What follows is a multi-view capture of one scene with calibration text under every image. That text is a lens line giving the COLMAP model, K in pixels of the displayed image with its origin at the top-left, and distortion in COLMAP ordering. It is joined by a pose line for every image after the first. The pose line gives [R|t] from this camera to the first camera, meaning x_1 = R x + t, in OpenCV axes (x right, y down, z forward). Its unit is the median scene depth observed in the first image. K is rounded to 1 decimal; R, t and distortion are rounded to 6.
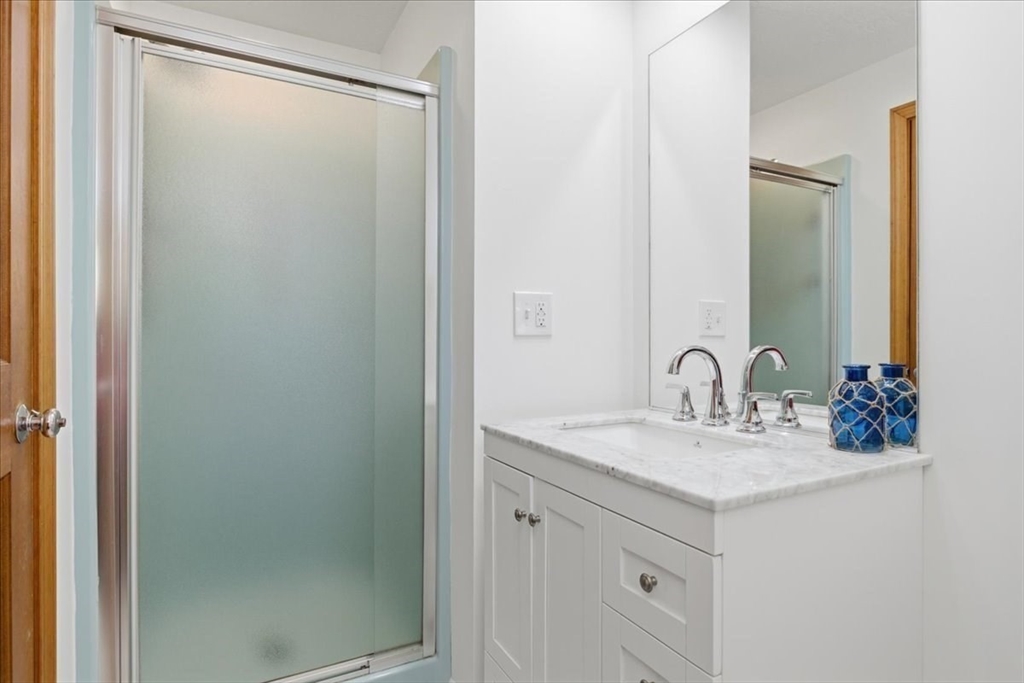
lens RADIAL K [[545.7, 0, 513.5], [0, 545.7, 337.4], [0, 0, 1]] dist [0.004096, 0.000181]
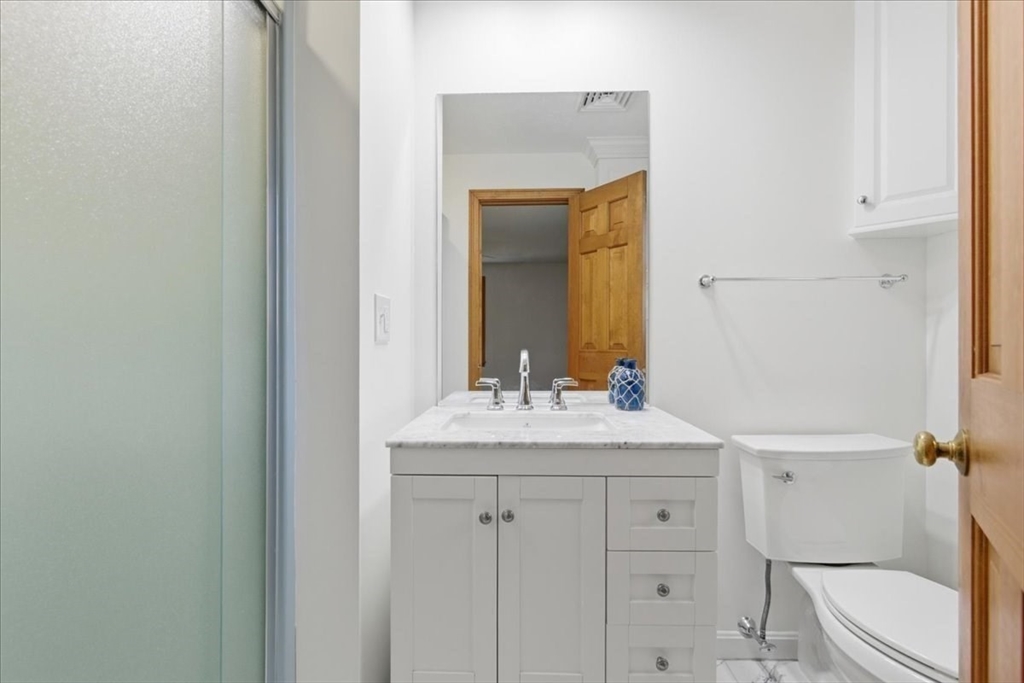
lens RADIAL K [[470.2, 0, 513.0], [0, 470.2, 346.8], [0, 0, 1]] dist [-0.001052, 0.001008]
pose [[0.496854, -0.005844, 0.867815, -0.726000], [-0.000290, 0.999976, 0.006900, 0.000627], [-0.867834, -0.003680, 0.496840, 0.523528]]
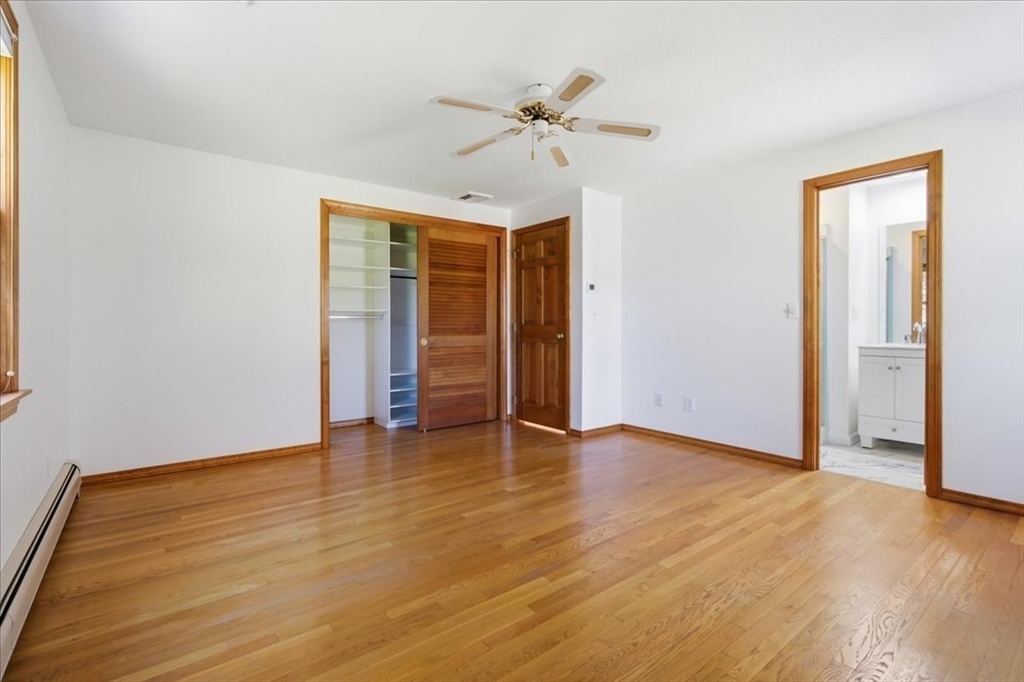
lens RADIAL K [[470.2, 0, 514.2], [0, 470.2, 332.9], [0, 0, 1]] dist [-0.001052, 0.001008]
pose [[0.983845, -0.000831, 0.179021, -3.060349], [-0.000432, 0.999975, 0.007016, 0.068970], [-0.179023, -0.006980, 0.983820, -1.666241]]
